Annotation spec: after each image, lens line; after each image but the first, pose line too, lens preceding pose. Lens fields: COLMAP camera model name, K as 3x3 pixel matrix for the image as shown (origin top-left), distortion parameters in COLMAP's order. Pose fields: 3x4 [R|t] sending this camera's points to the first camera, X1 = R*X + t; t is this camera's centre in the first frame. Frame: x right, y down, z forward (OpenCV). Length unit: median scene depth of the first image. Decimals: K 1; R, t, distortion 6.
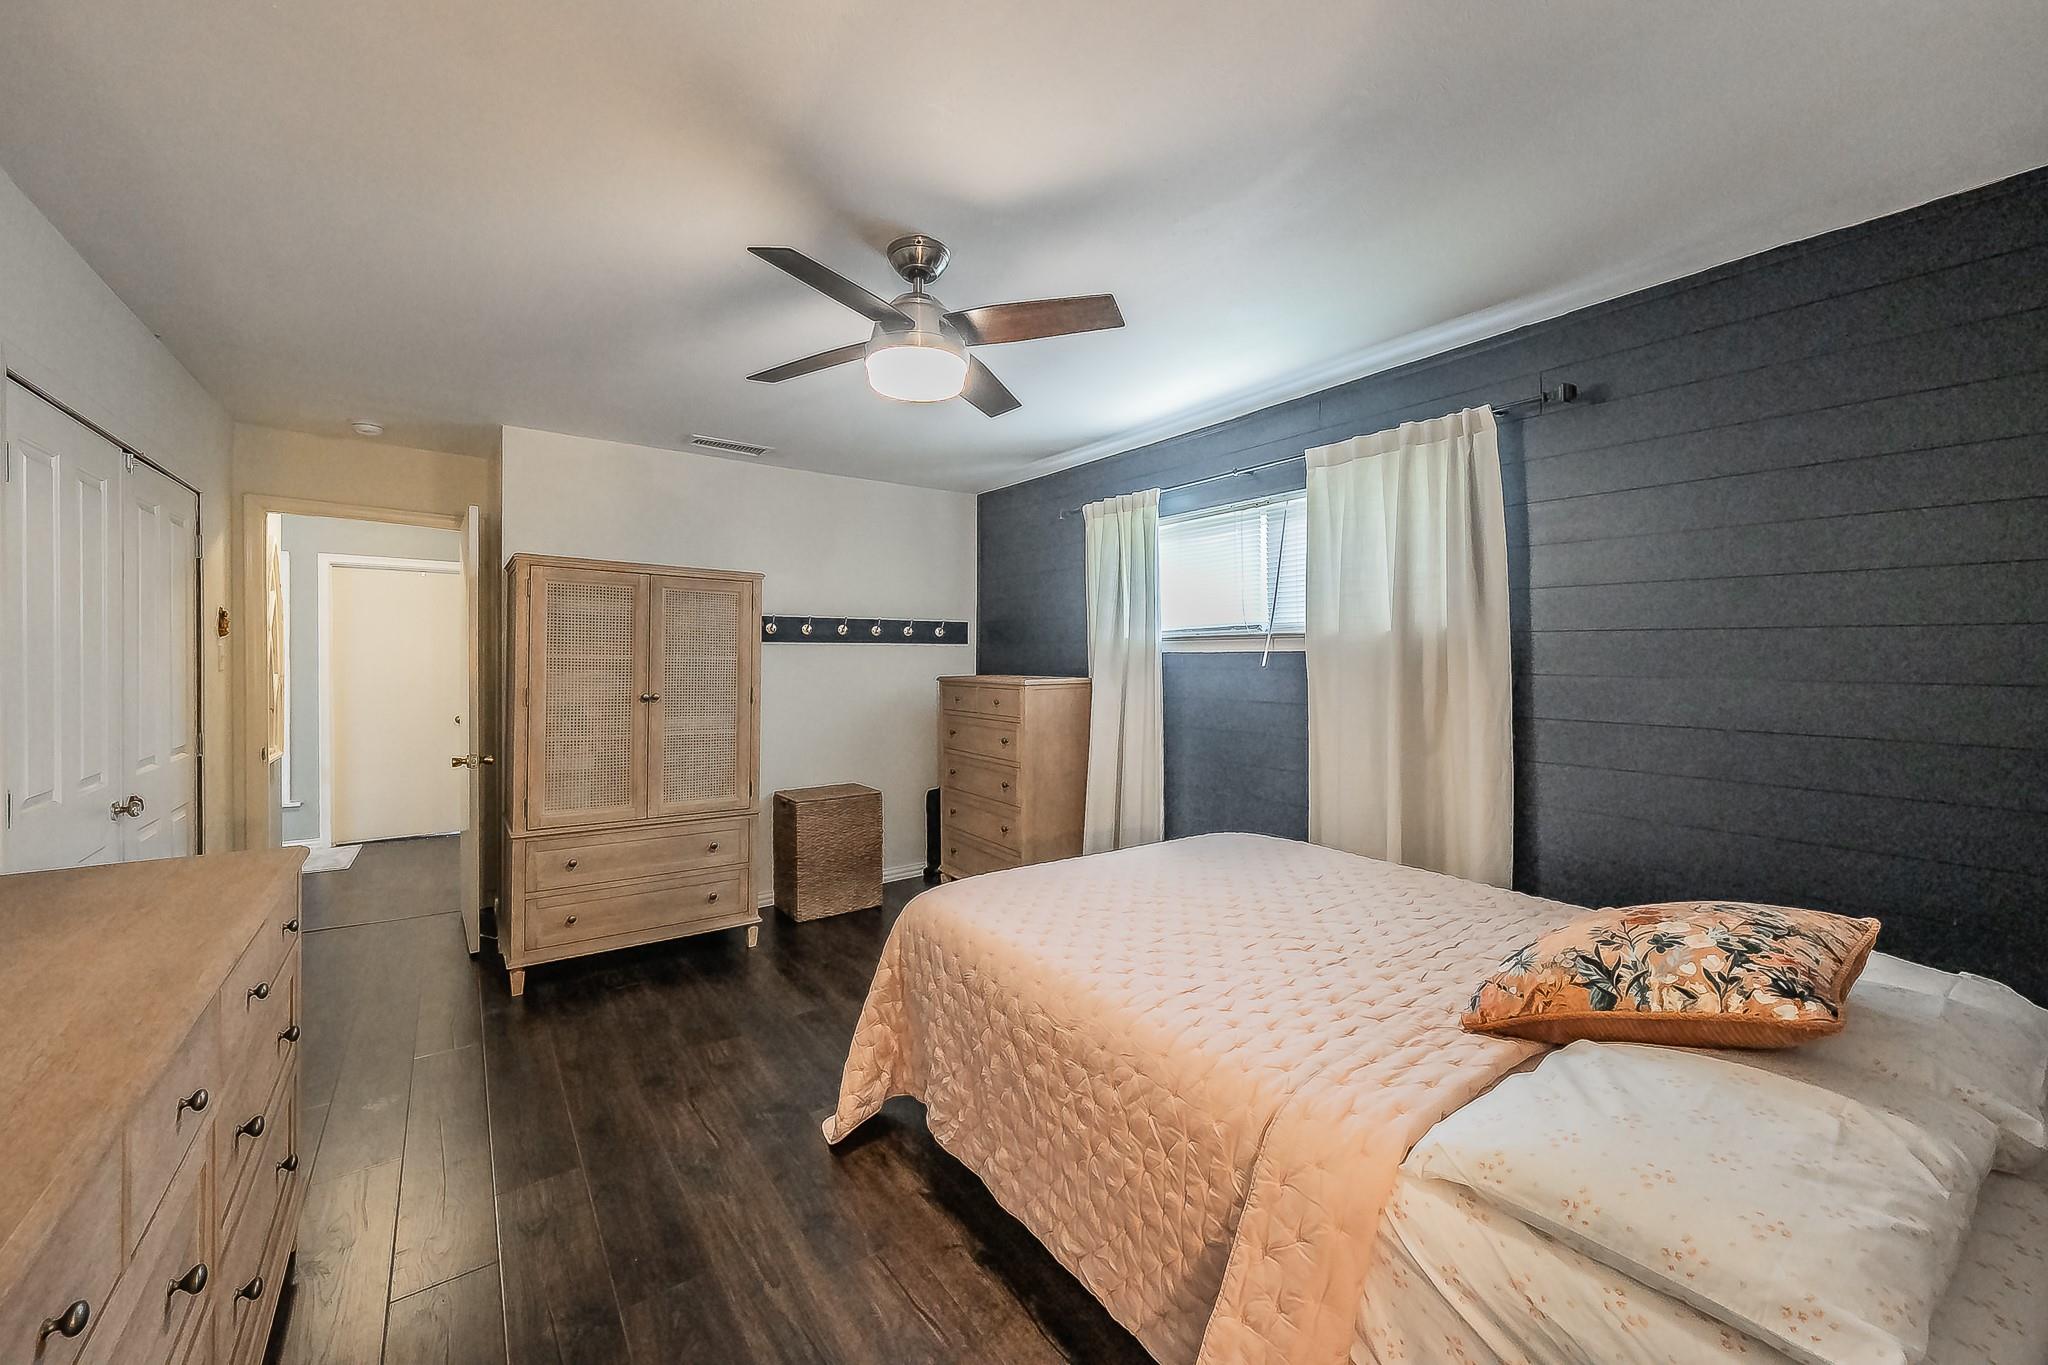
lens RADIAL K [[753.8, 0, 978.6], [0, 753.8, 657.2], [0, 0, 1]] dist [-0.000914, 0.000026]
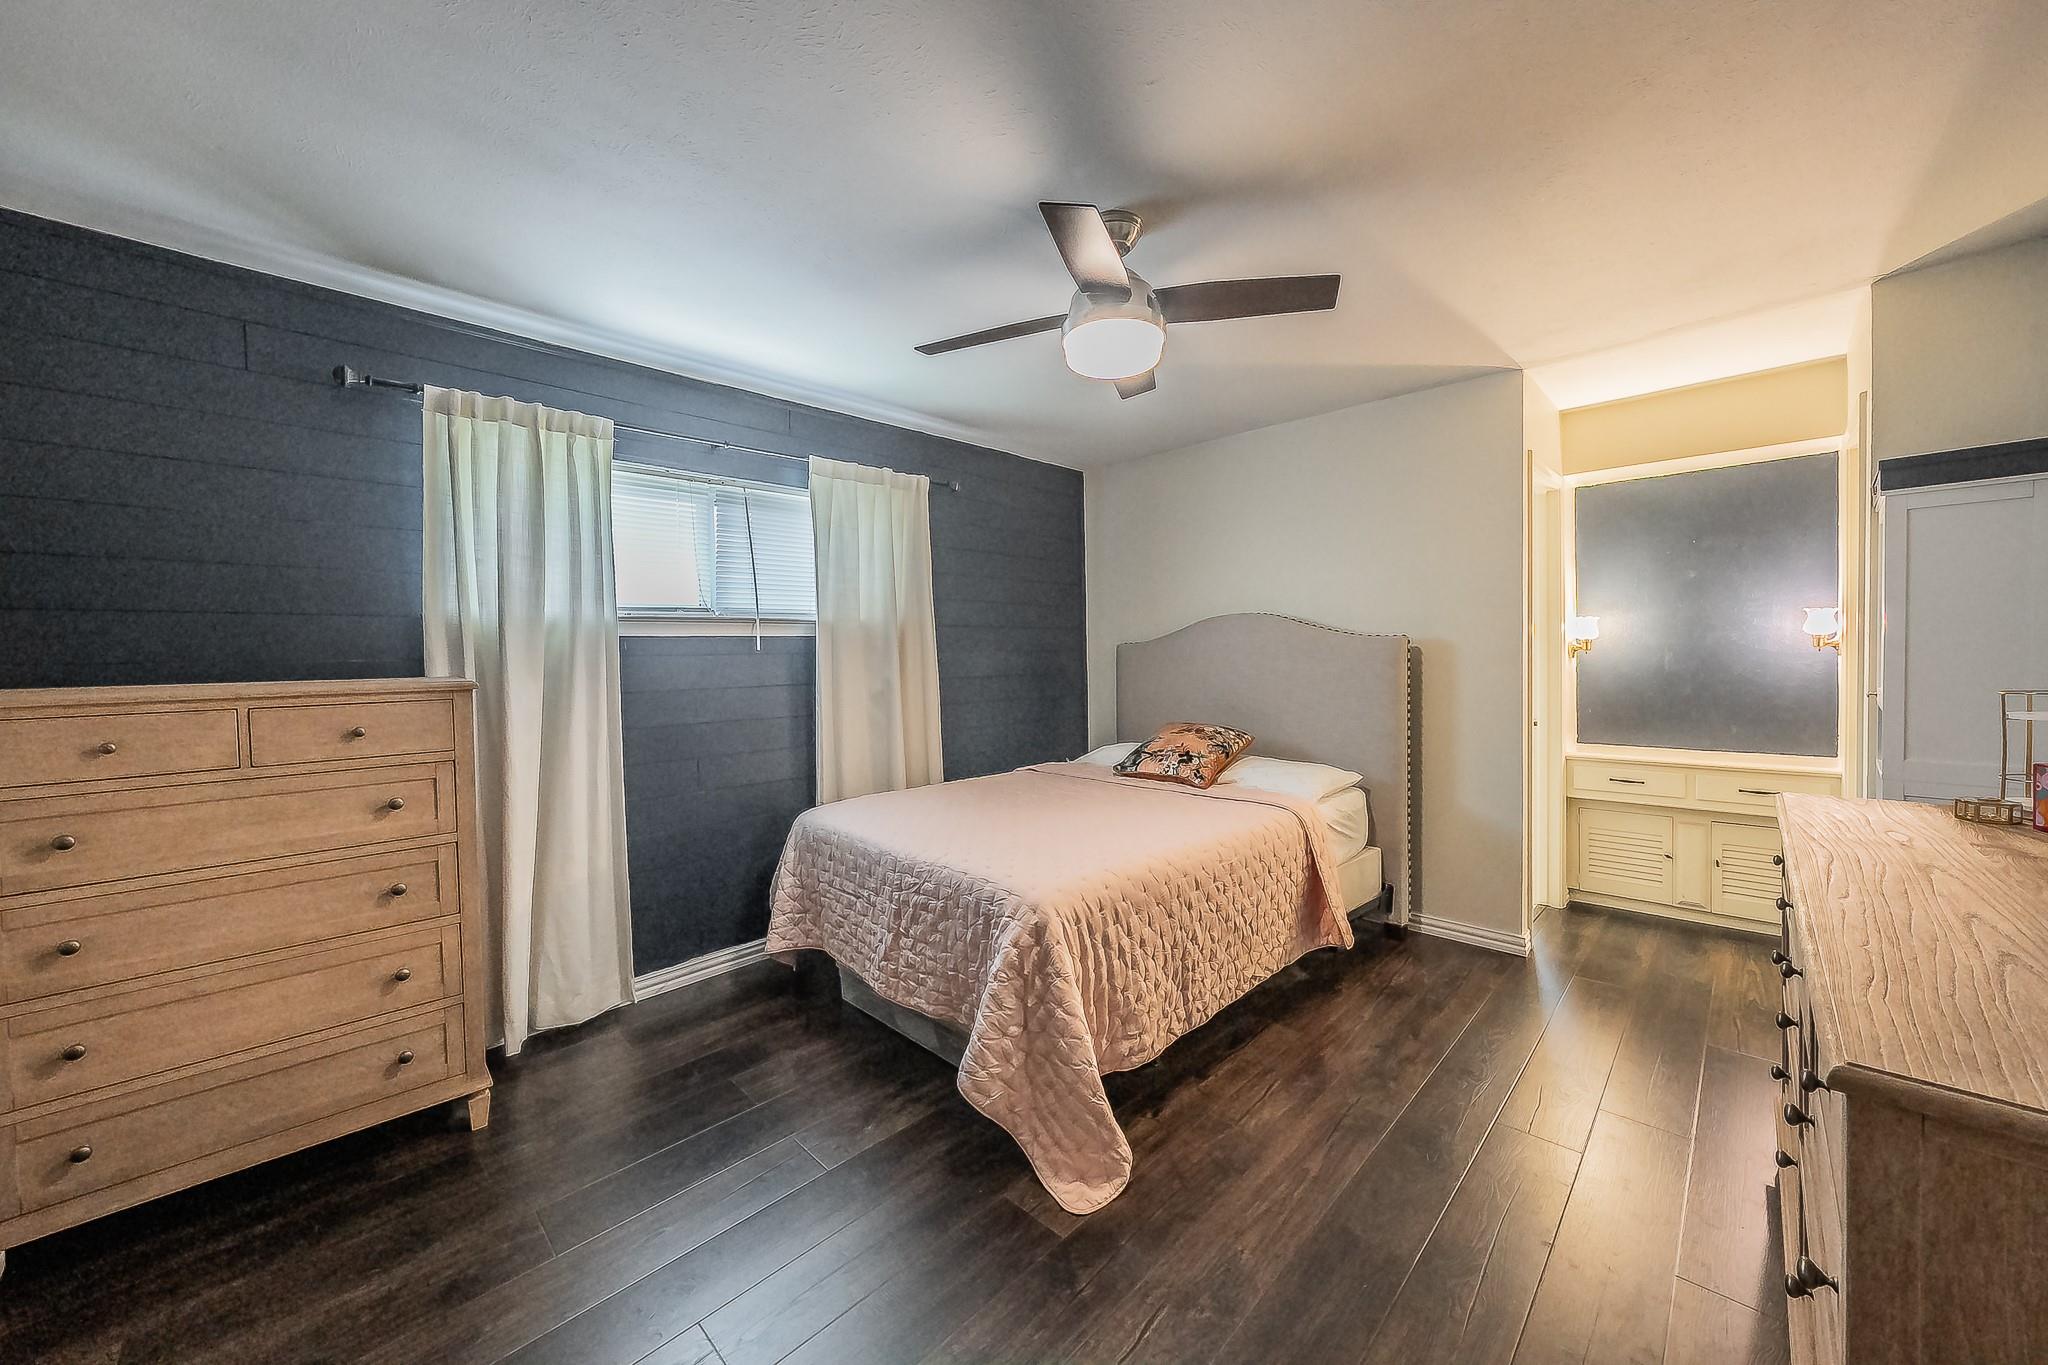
lens RADIAL K [[753.8, 0, 1022.9], [0, 753.8, 669.1], [0, 0, 1]] dist [-0.000914, 0.000026]
pose [[-0.182551, -0.023518, 0.982915, -0.795122], [0.012537, 0.999577, 0.026245, 0.017059], [-0.983116, 0.017114, -0.182179, 0.987007]]
